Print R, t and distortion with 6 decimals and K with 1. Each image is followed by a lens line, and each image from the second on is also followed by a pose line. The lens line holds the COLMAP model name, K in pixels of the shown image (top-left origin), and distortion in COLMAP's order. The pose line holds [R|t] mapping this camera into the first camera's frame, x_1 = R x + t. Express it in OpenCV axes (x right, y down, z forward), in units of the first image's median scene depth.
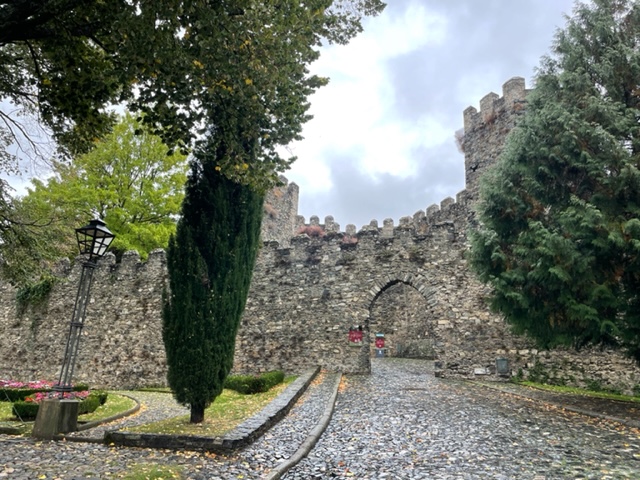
lens RADIAL K [[479.9, 0, 321.4], [0, 479.9, 240.2], [0, 0, 1]] dist [0.010847, -0.002249]
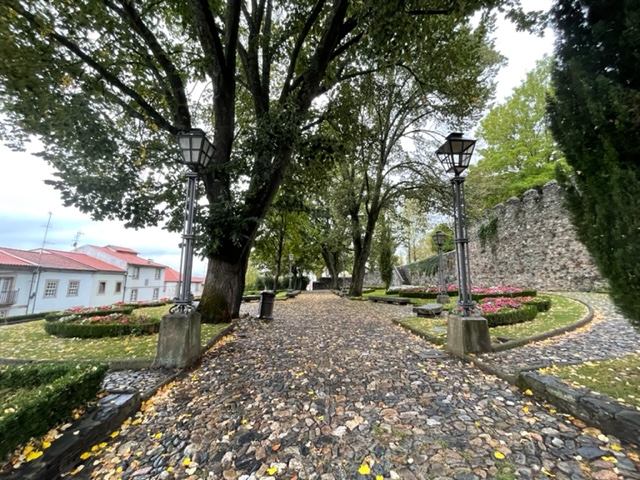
lens RADIAL K [[260.0, 0, 322.1], [0, 260.0, 236.9], [0, 0, 1]] dist [0.002264, 0.000296]
pose [[0.391685, -0.181549, -0.902011, -0.048258], [0.281345, 0.957017, -0.070450, 0.042487], [0.876030, -0.226182, 0.425927, 0.179366]]
